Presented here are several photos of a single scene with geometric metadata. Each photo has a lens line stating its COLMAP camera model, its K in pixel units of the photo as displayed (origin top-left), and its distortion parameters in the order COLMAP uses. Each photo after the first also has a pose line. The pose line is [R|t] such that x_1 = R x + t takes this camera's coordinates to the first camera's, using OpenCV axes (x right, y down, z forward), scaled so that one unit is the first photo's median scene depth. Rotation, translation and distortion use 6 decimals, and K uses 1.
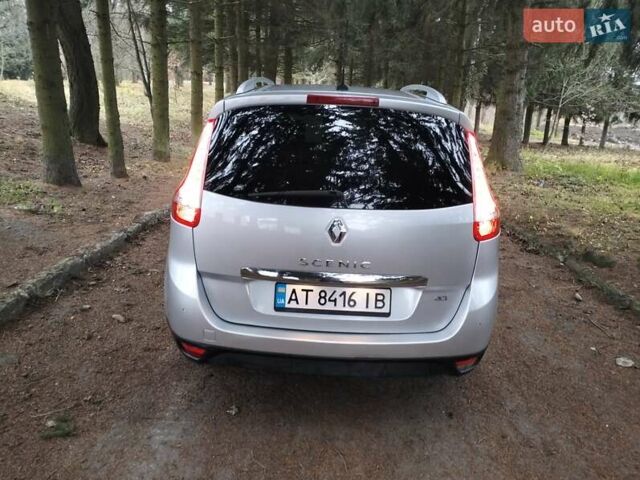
lens RADIAL K [[506.2, 0, 314.6], [0, 506.2, 235.9], [0, 0, 1]] dist [0.045123, -0.088226]
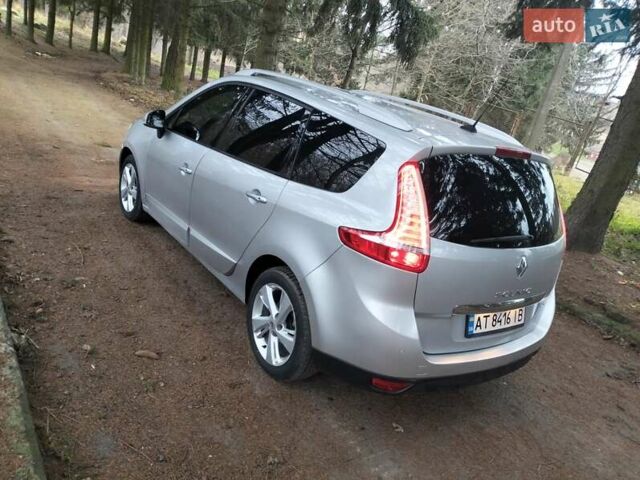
lens RADIAL K [[506.2, 0, 315.6], [0, 506.2, 243.2], [0, 0, 1]] dist [0.045123, -0.088226]
pose [[0.798925, -0.070058, 0.597336, -1.019304], [-0.019168, 0.989722, 0.141715, -0.218599], [-0.601125, -0.124669, 0.789371, 0.330574]]
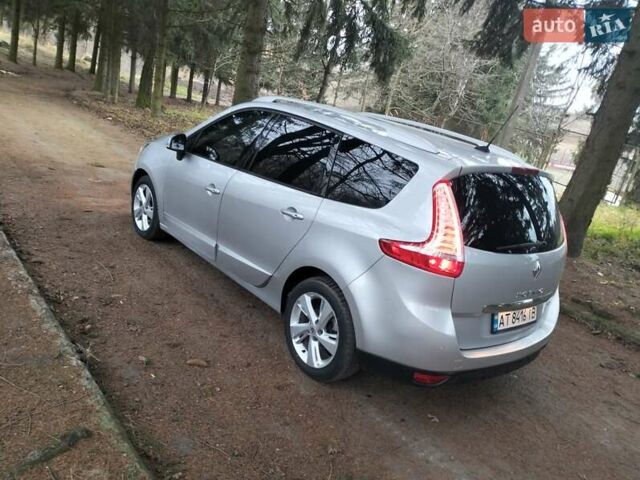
lens RADIAL K [[506.2, 0, 318.8], [0, 506.2, 242.8], [0, 0, 1]] dist [0.045123, -0.088226]
pose [[0.754488, -0.077465, 0.651726, -1.239590], [0.002148, 0.993296, 0.115578, -0.233681], [-0.656310, -0.085803, 0.749597, 0.342139]]
